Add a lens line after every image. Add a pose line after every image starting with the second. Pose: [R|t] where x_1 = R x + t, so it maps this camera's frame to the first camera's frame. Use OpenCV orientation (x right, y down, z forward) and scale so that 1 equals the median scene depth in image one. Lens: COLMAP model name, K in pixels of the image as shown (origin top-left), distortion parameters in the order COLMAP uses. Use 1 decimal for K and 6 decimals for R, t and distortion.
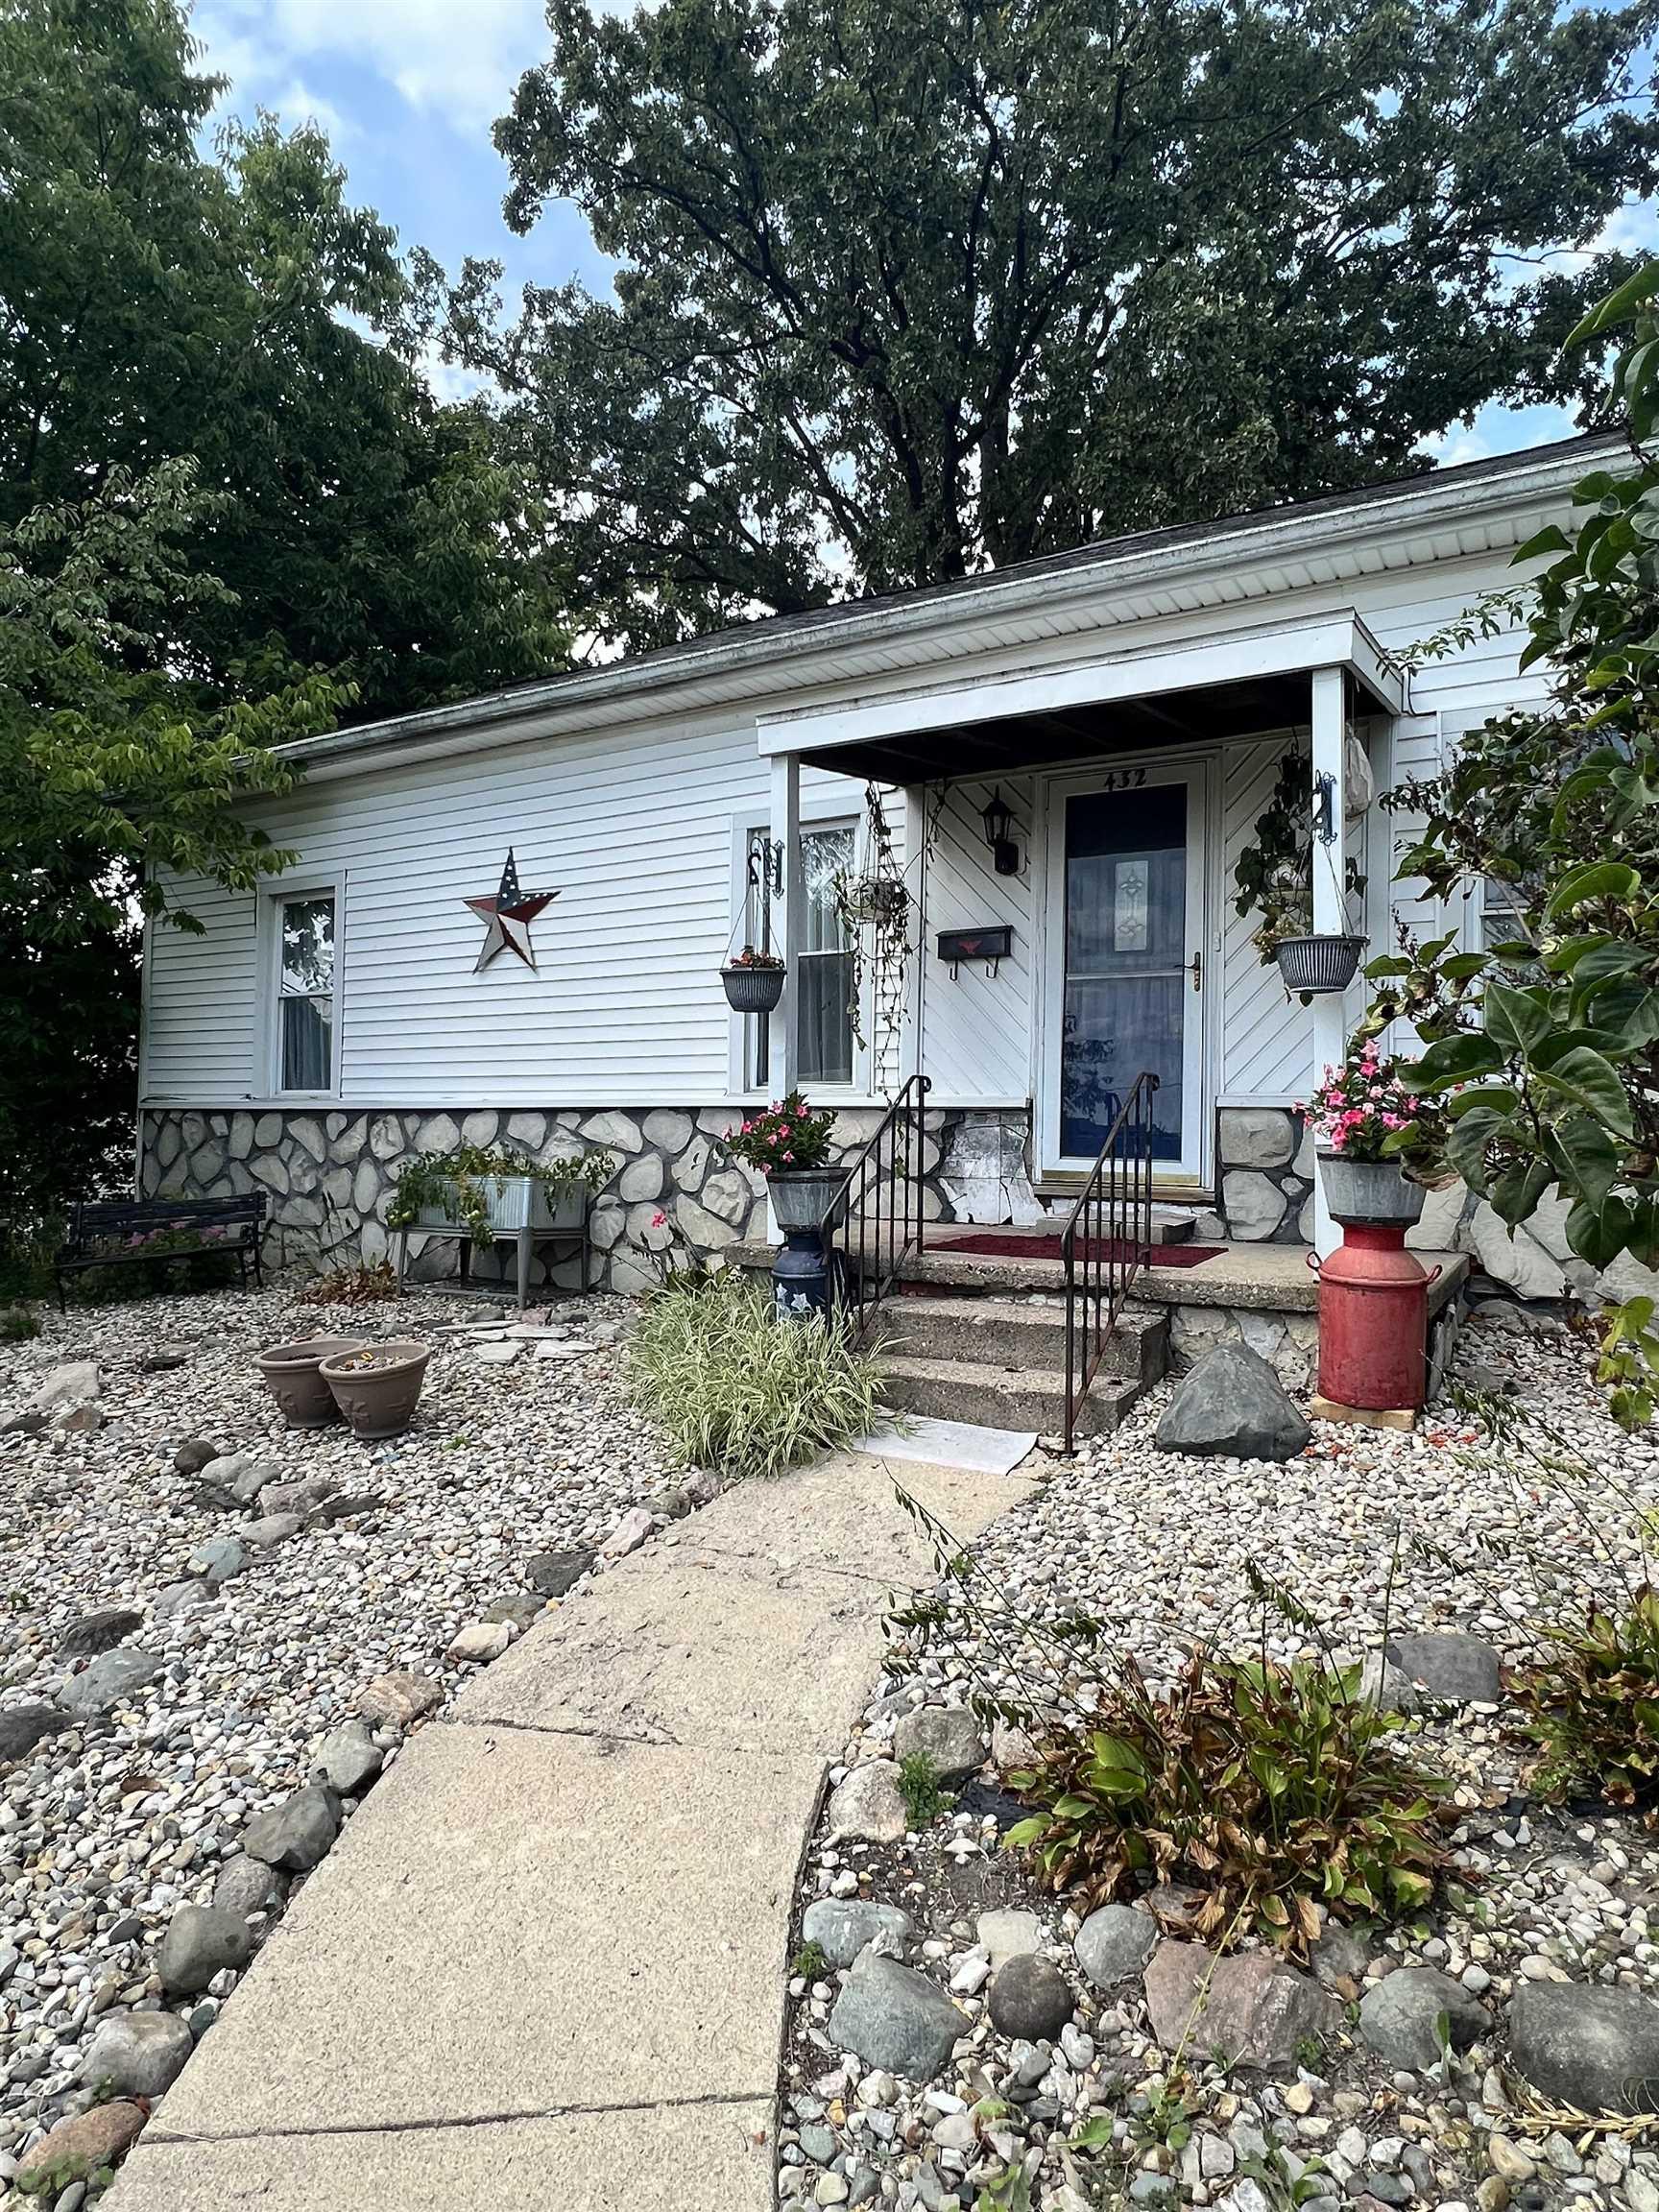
lens RADIAL K [[1227.3, 0, 831.2], [0, 1227.3, 1108.7], [0, 0, 1]] dist [0.002495, 0.000158]
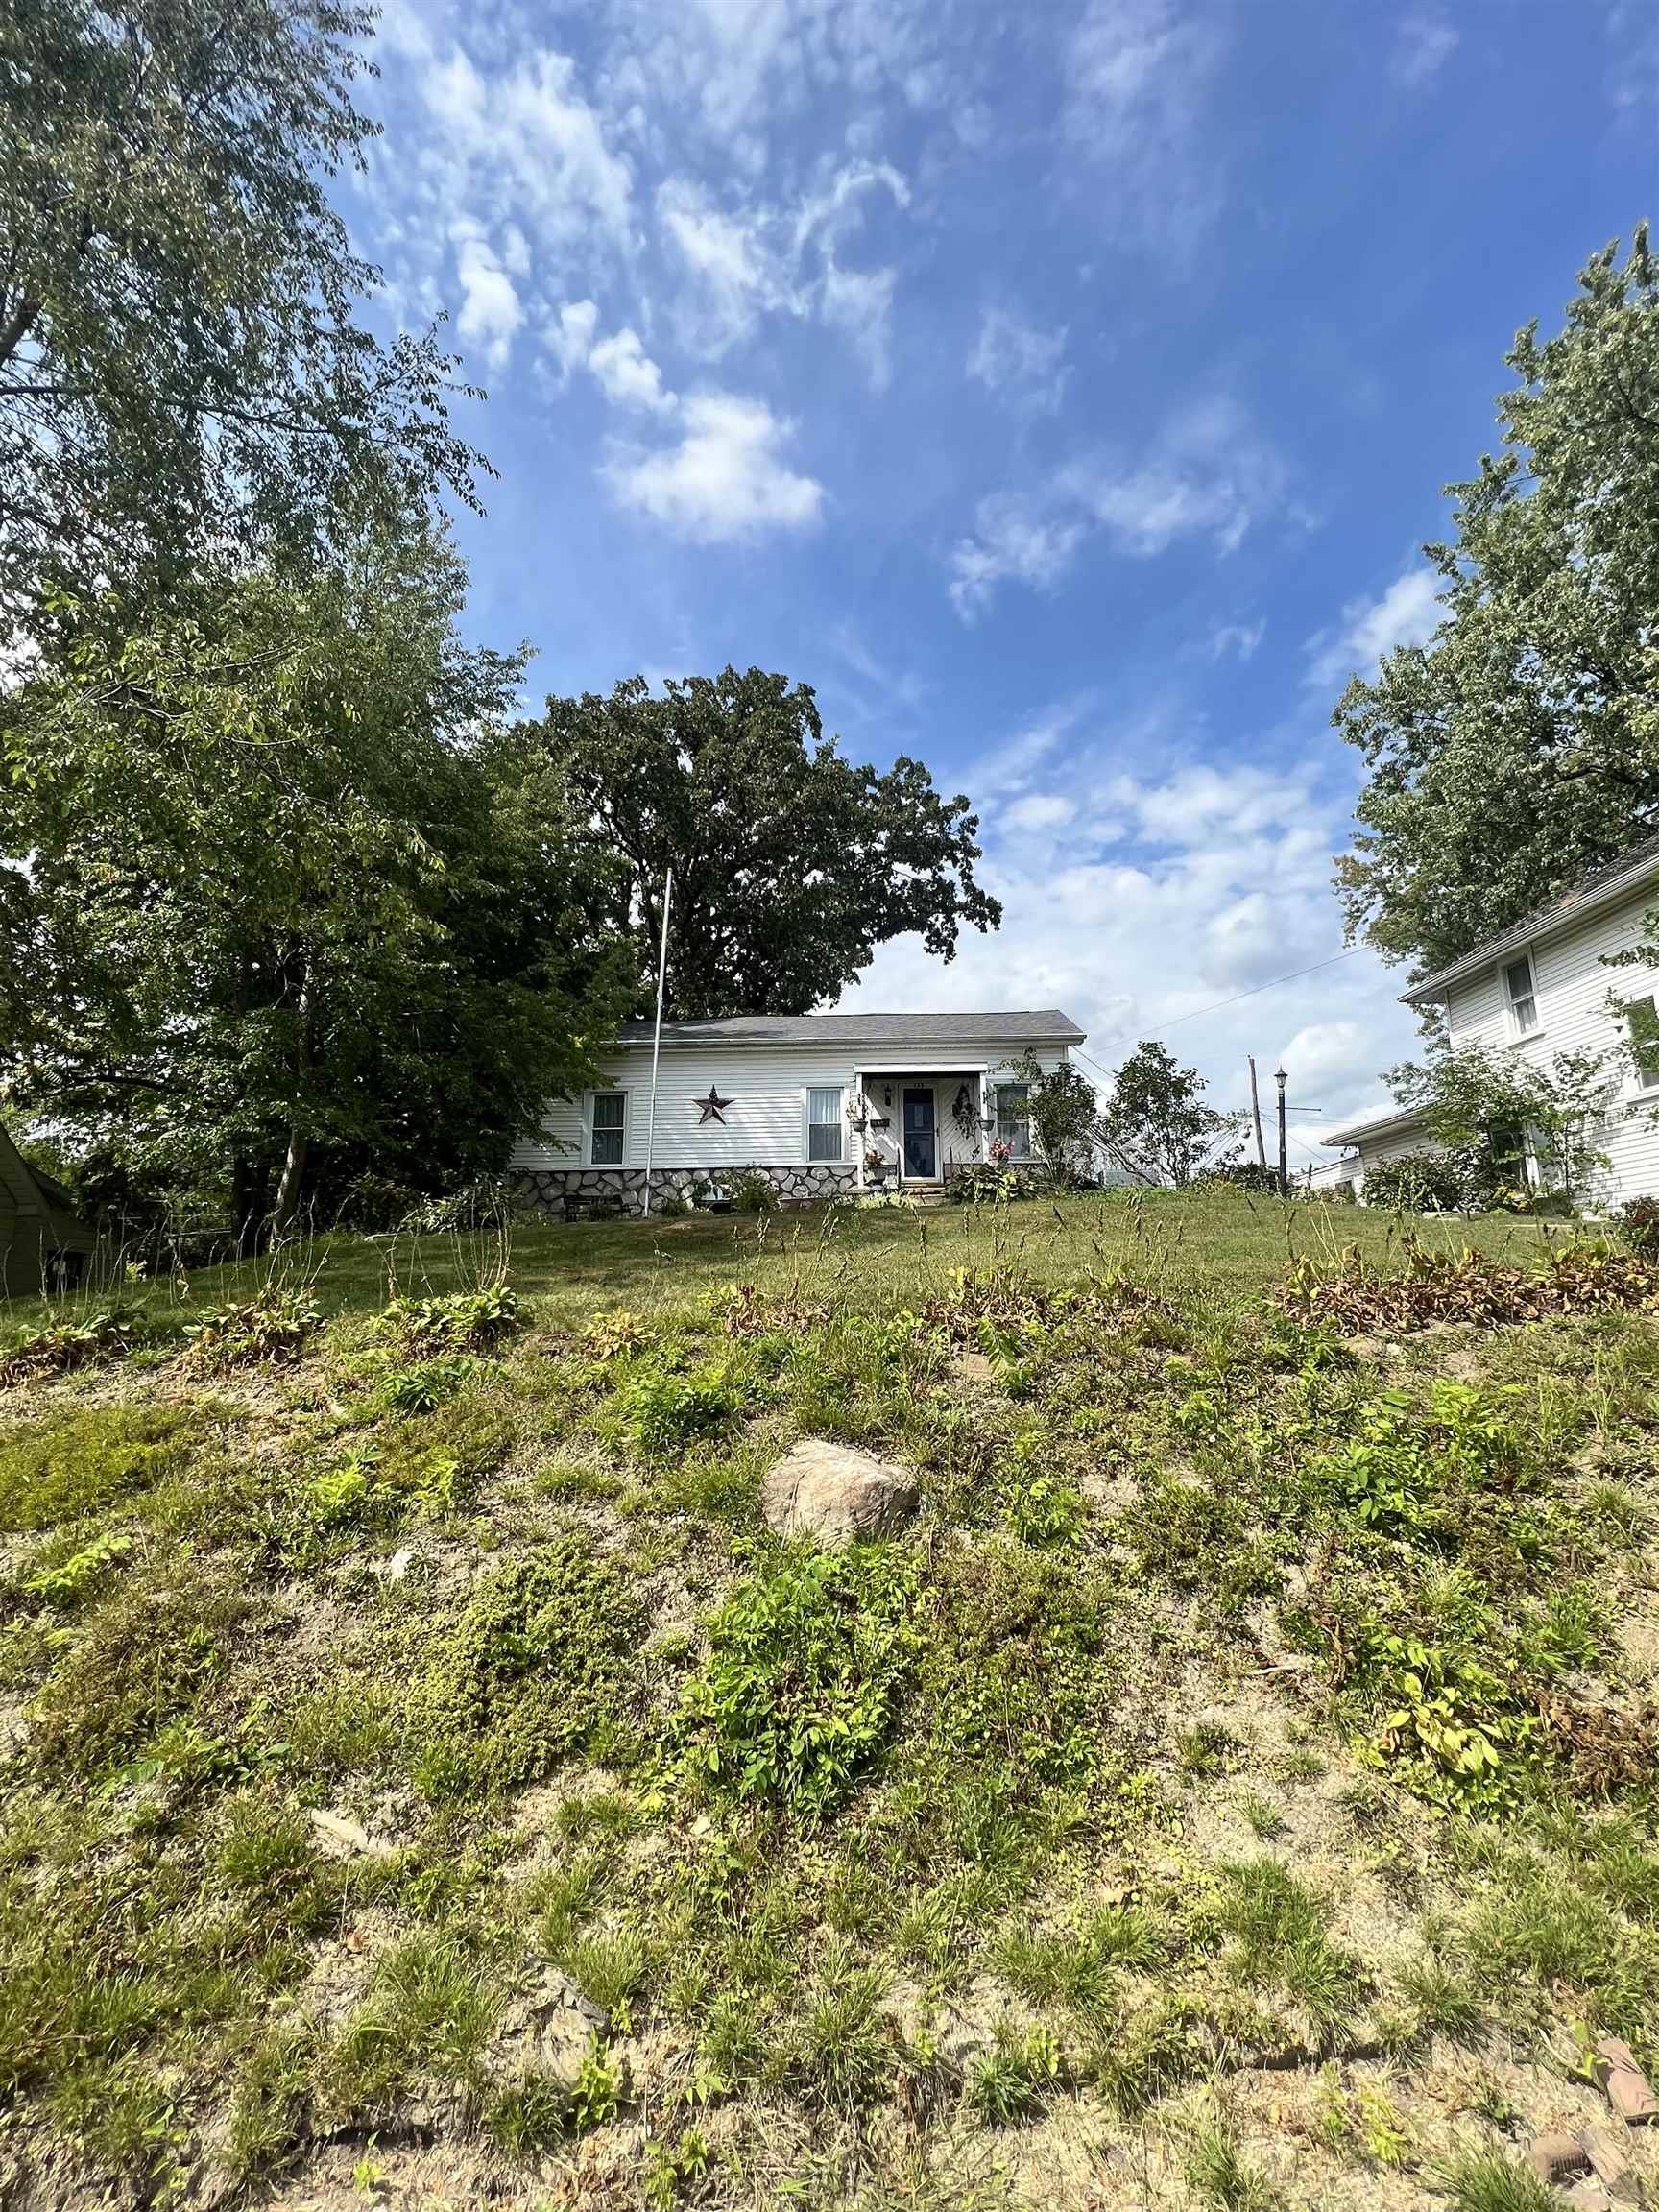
lens RADIAL K [[966.3, 0, 829.0], [0, 966.3, 1105.0], [0, 0, 1]] dist [0.000005, 0.000000]
pose [[0.883247, 0.097870, 0.458581, -1.108179], [0.008859, 0.974318, -0.225001, 0.382085], [-0.468824, 0.202795, 0.859697, -1.198278]]
